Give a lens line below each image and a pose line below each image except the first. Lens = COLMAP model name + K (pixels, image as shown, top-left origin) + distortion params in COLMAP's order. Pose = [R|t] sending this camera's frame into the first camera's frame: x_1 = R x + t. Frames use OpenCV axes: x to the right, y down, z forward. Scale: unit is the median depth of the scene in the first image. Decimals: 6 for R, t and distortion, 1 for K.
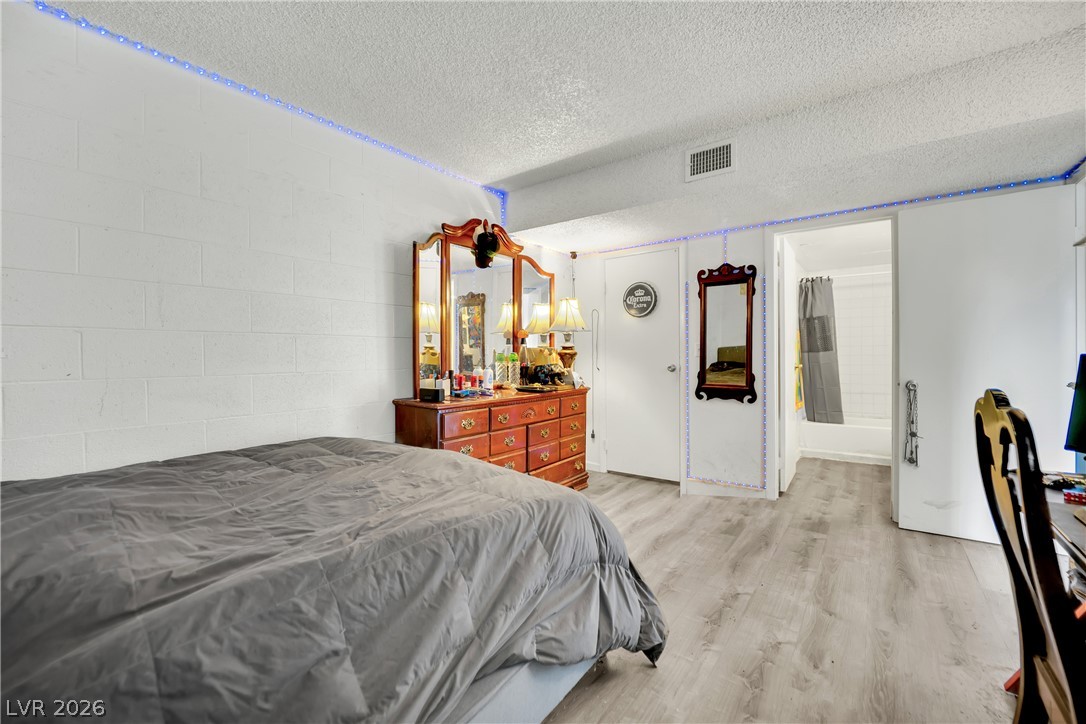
lens RADIAL K [[449.4, 0, 542.5], [0, 449.4, 354.0], [0, 0, 1]] dist [0.008733, 0.001019]
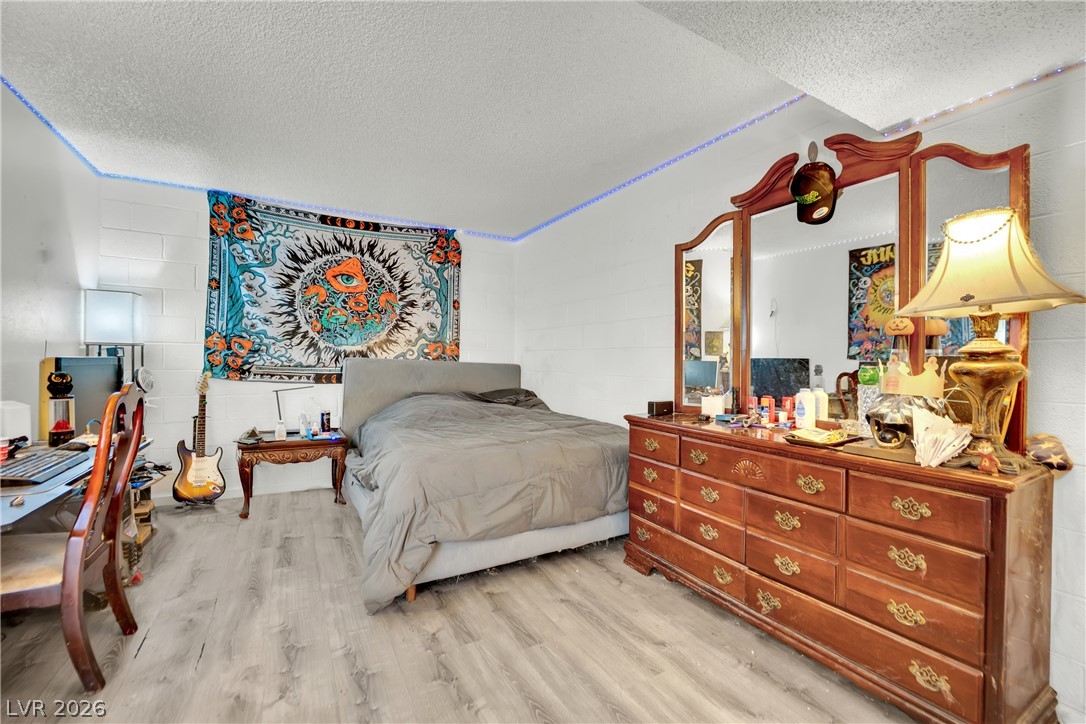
lens RADIAL K [[449.4, 0, 541.5], [0, 449.4, 360.7], [0, 0, 1]] dist [0.008733, 0.001019]
pose [[-0.395041, 0.003774, -0.918656, 0.682131], [-0.012218, 0.999882, 0.009362, -0.011911], [0.918582, 0.014922, -0.394948, 1.089002]]
